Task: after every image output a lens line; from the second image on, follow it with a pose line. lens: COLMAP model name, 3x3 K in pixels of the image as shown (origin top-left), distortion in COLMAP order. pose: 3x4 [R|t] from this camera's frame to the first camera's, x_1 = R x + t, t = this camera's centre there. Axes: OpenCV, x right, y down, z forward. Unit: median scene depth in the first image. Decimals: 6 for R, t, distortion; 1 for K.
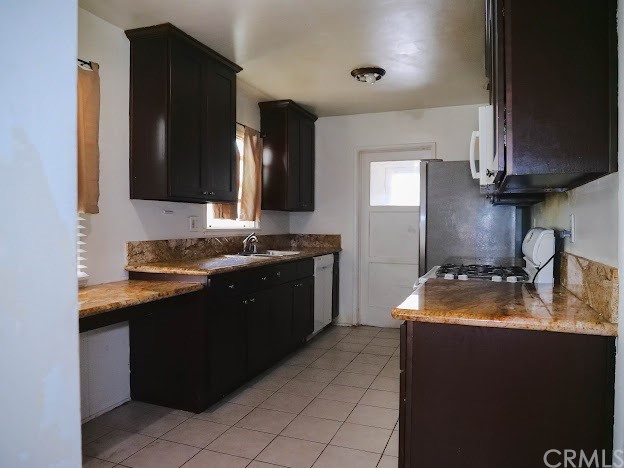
lens RADIAL K [[452.6, 0, 312.3], [0, 452.6, 228.3], [0, 0, 1]] dist [-0.039768, 0.002405]
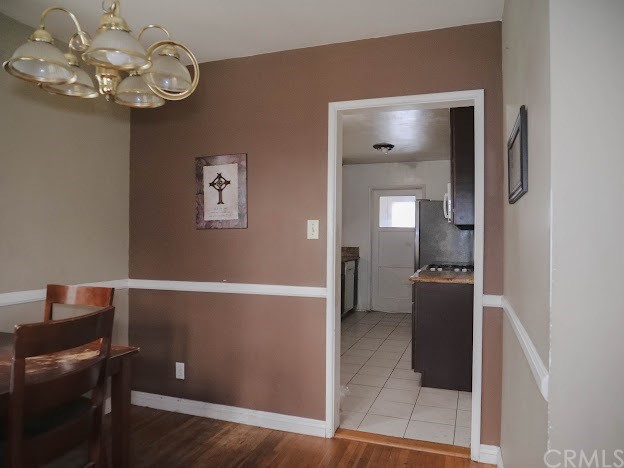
lens RADIAL K [[457.0, 0, 303.3], [0, 457.0, 235.7], [0, 0, 1]] dist [-0.038952, 0.010289]
pose [[0.999970, 0.000704, 0.007662, -0.132430], [-0.000620, 0.999939, -0.011008, -0.006819], [-0.007669, 0.011003, 0.999910, -0.470297]]
